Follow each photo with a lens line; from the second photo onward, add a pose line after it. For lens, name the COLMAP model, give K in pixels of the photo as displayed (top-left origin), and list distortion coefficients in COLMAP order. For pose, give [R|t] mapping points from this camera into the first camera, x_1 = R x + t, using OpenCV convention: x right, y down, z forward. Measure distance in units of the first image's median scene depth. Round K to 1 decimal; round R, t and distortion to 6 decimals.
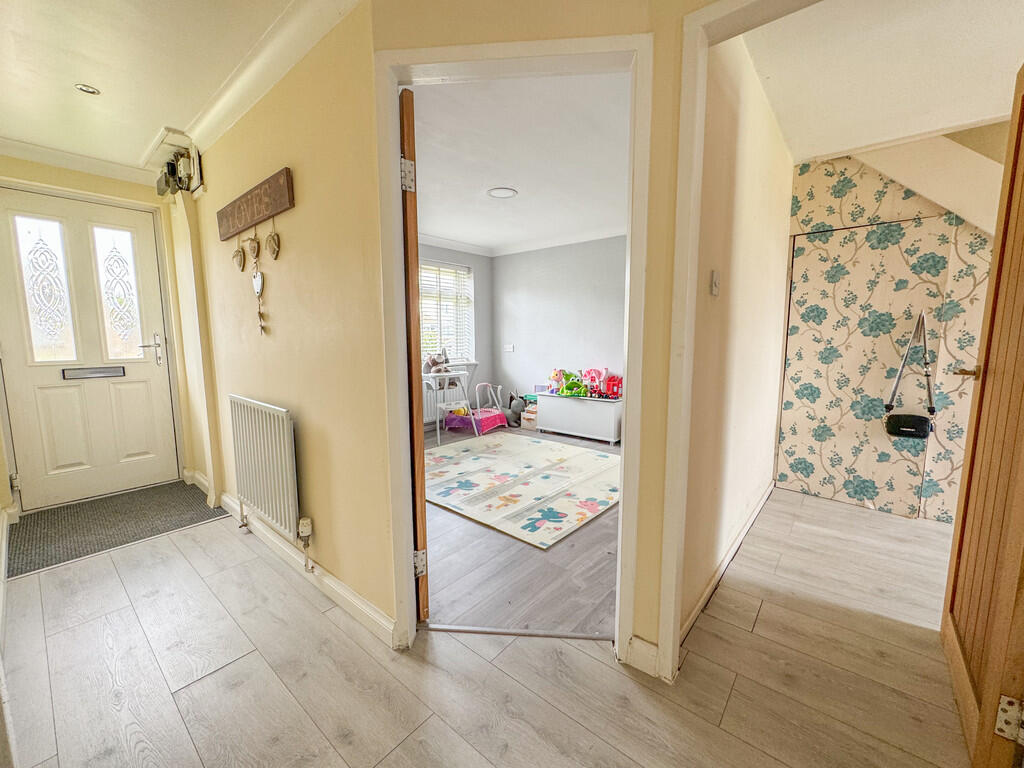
lens RADIAL K [[420.6, 0, 512.0], [0, 420.6, 385.0], [0, 0, 1]] dist [-0.000939, 0.000542]
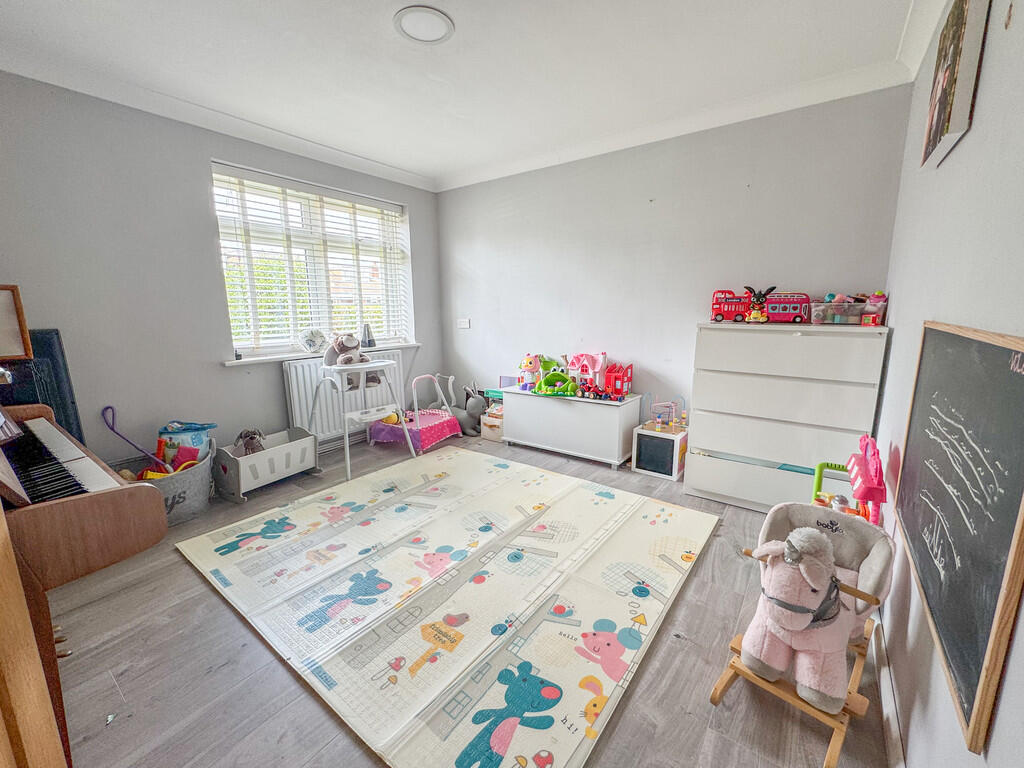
lens RADIAL K [[420.6, 0, 511.8], [0, 420.6, 385.5], [0, 0, 1]] dist [-0.000939, 0.000542]
pose [[0.997644, -0.019209, 0.065861, 0.031460], [0.014843, 0.997700, 0.066138, -0.034501], [-0.066980, -0.065004, 0.995635, 0.337055]]
